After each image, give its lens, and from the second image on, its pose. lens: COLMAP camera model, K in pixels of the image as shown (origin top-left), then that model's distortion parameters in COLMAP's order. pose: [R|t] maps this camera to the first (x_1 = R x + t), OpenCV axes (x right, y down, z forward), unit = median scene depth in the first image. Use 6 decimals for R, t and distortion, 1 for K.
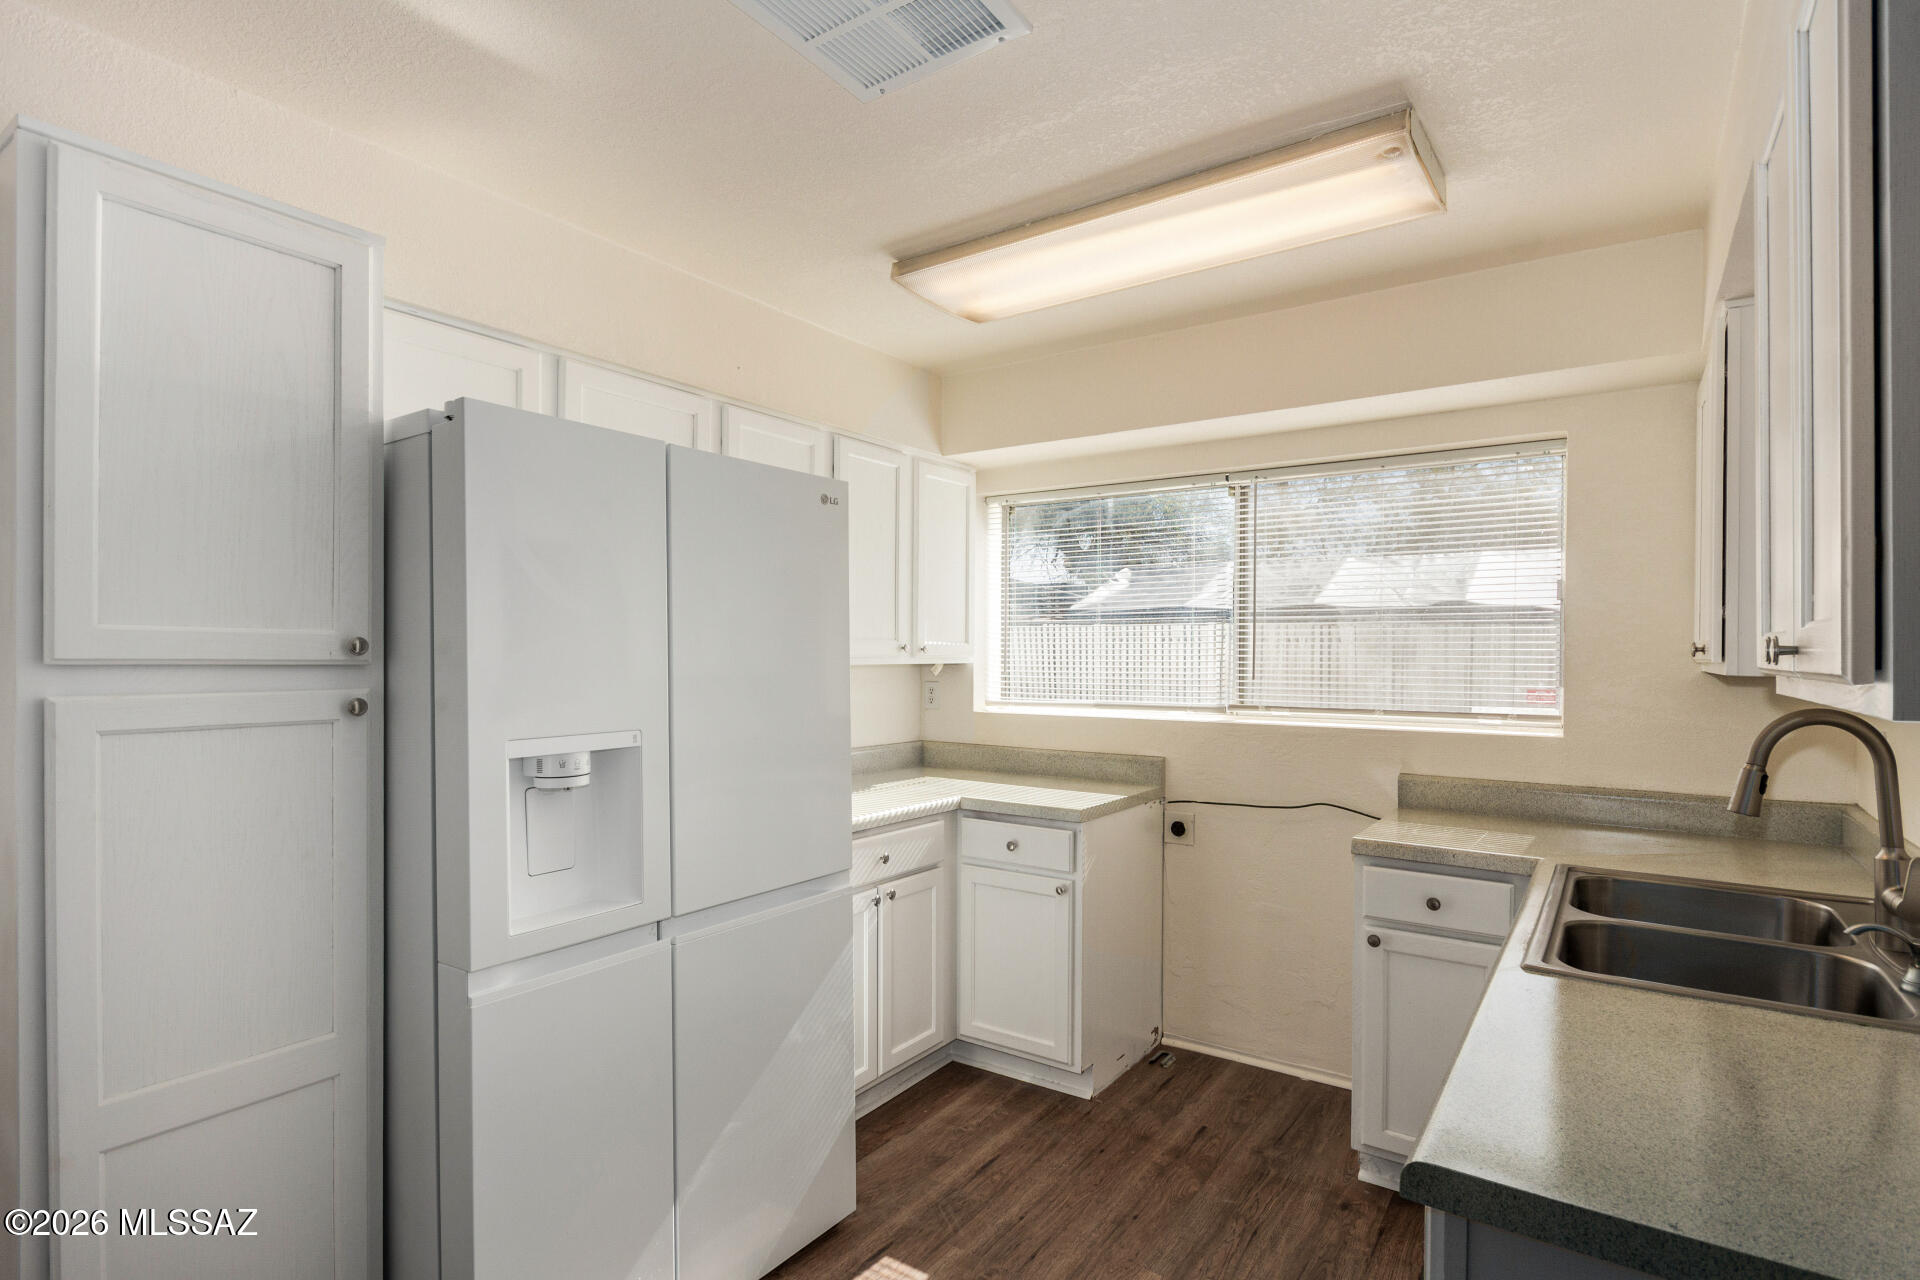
lens RADIAL K [[934.0, 0, 925.2], [0, 934.0, 662.8], [0, 0, 1]] dist [0.000018, 0.000355]
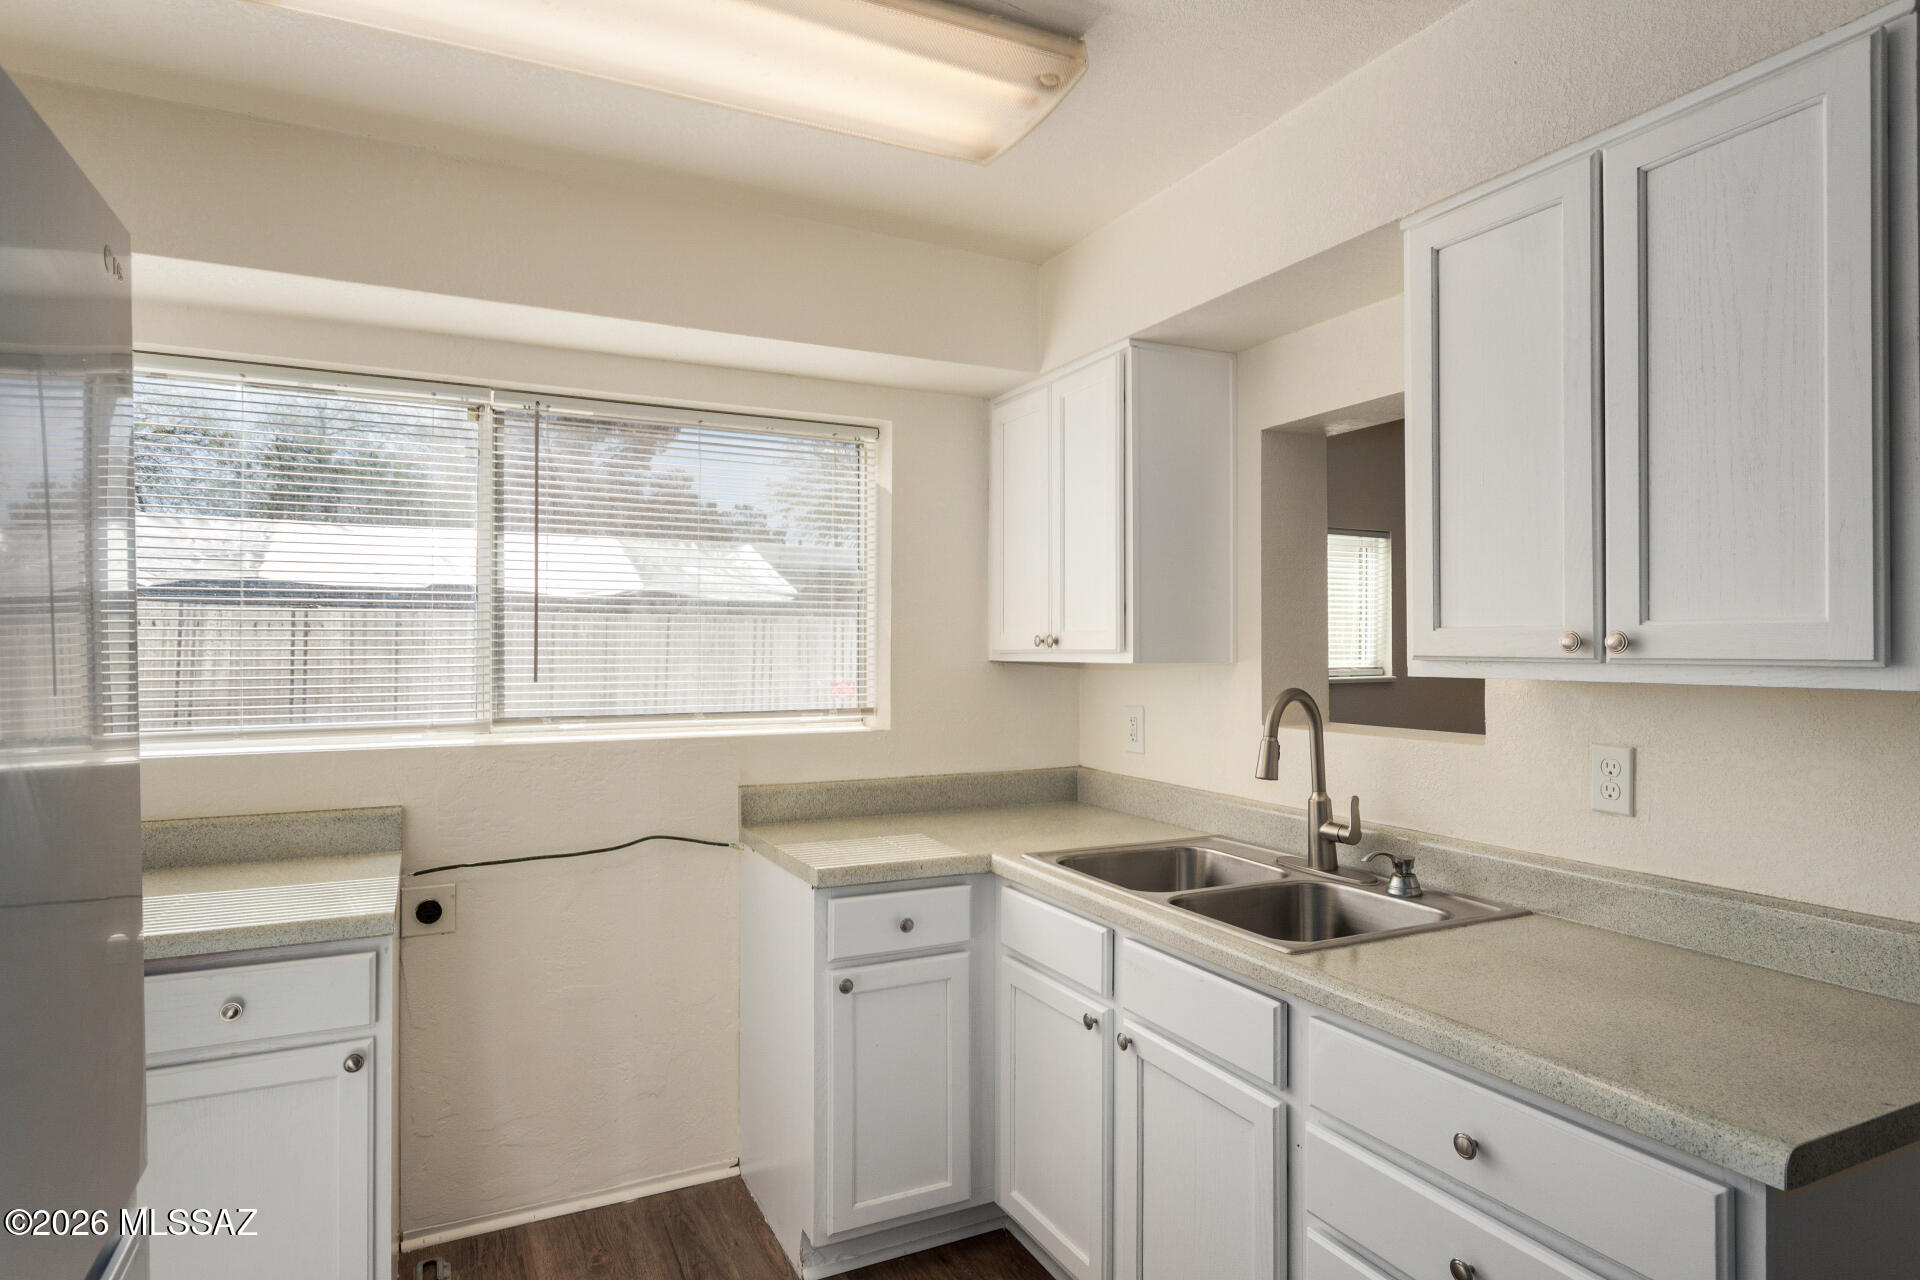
lens RADIAL K [[1072.1, 0, 987.2], [0, 1072.1, 646.2], [0, 0, 1]] dist [-0.000267, 0.000747]
pose [[0.458569, -0.002685, 0.888655, -0.263025], [0.010284, 0.999945, -0.002285, -0.004419], [-0.888599, 0.010187, 0.458571, 0.363455]]
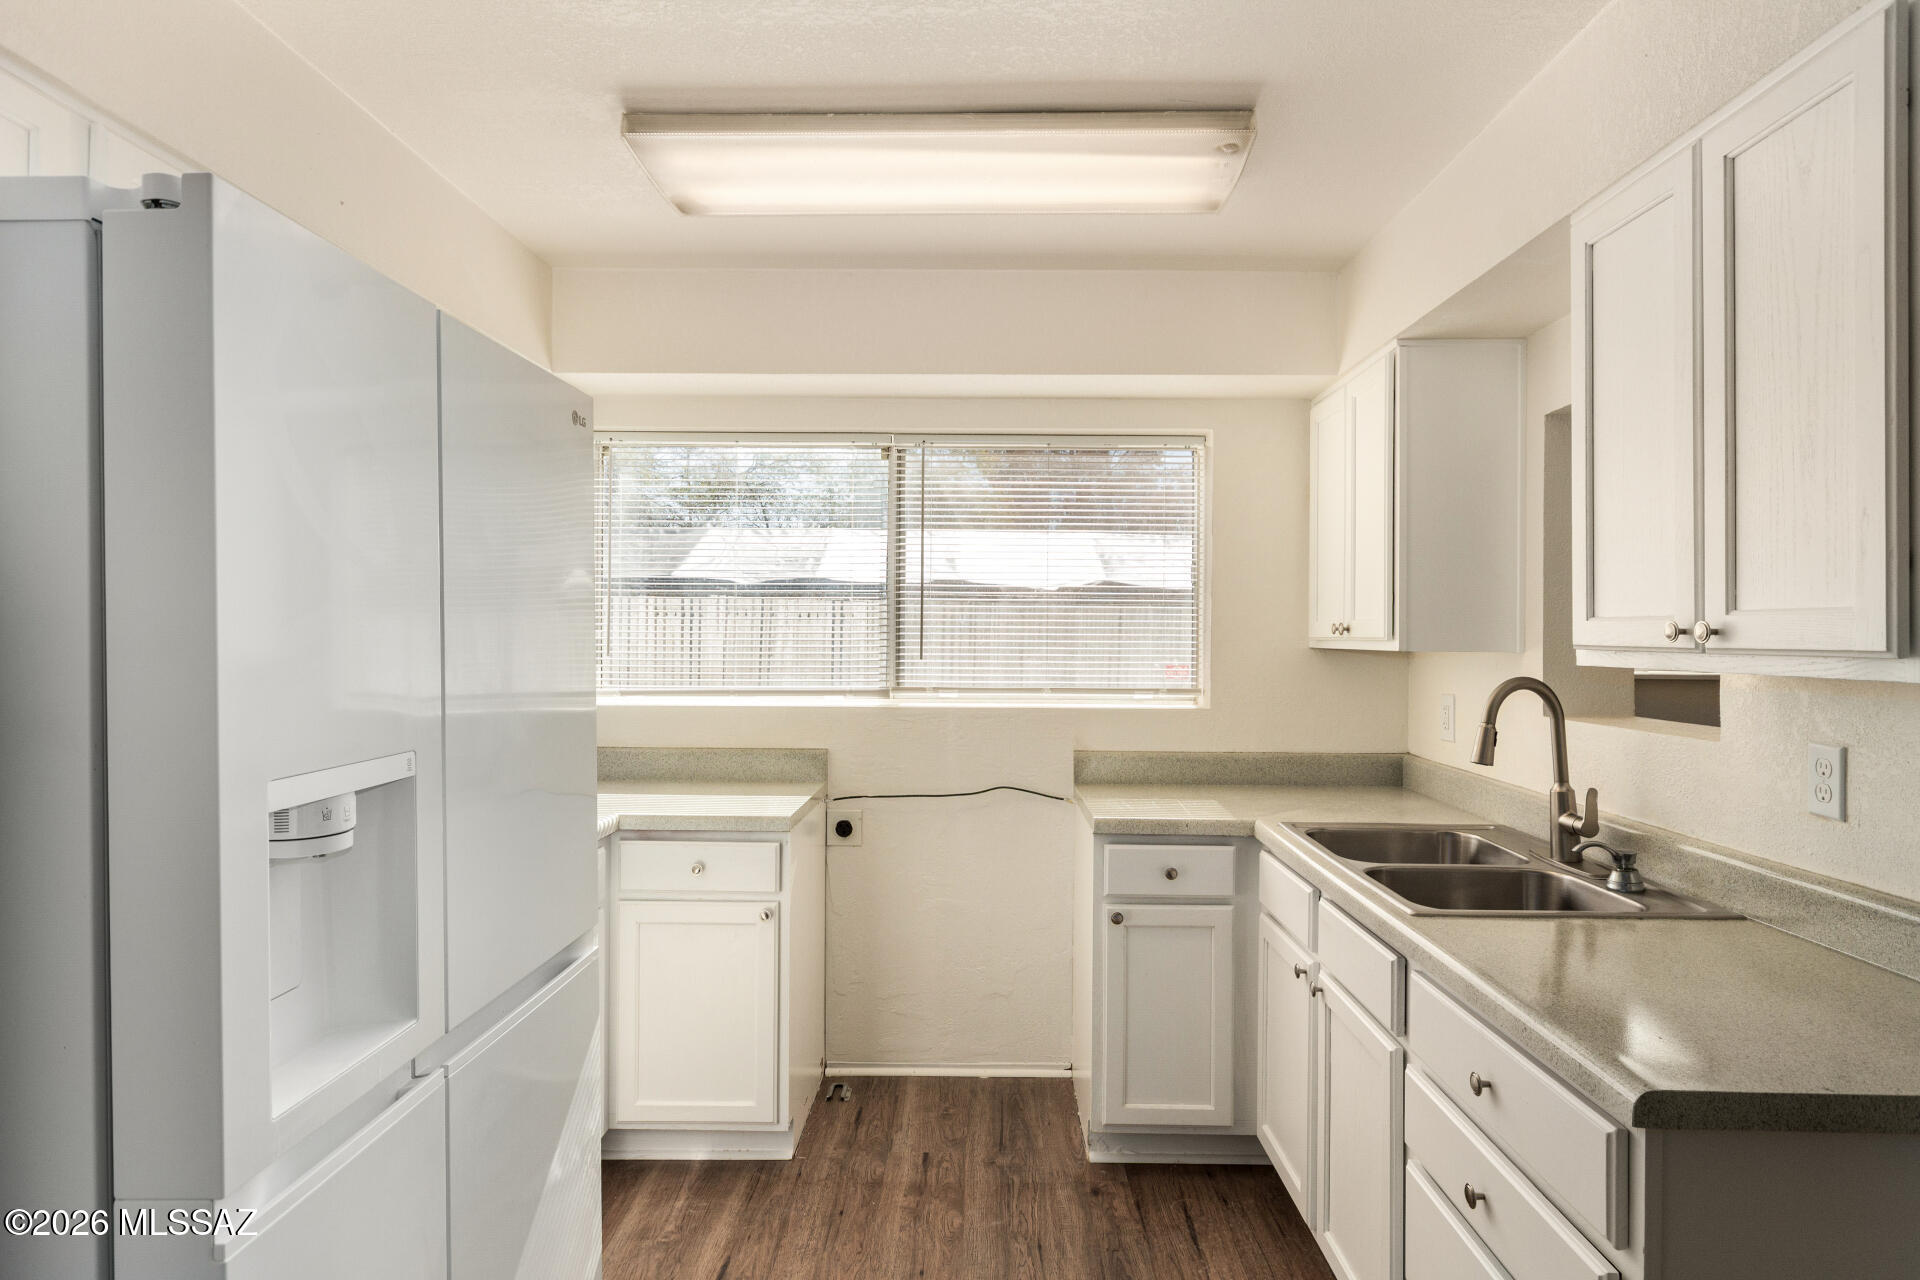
lens RADIAL K [[1072.1, 0, 949.4], [0, 1072.1, 635.4], [0, 0, 1]] dist [-0.000267, 0.000747]
pose [[0.830558, -0.000273, 0.556933, -0.255903], [0.002956, 0.999988, -0.003918, -0.001889], [-0.556925, 0.004900, 0.830549, 0.117442]]
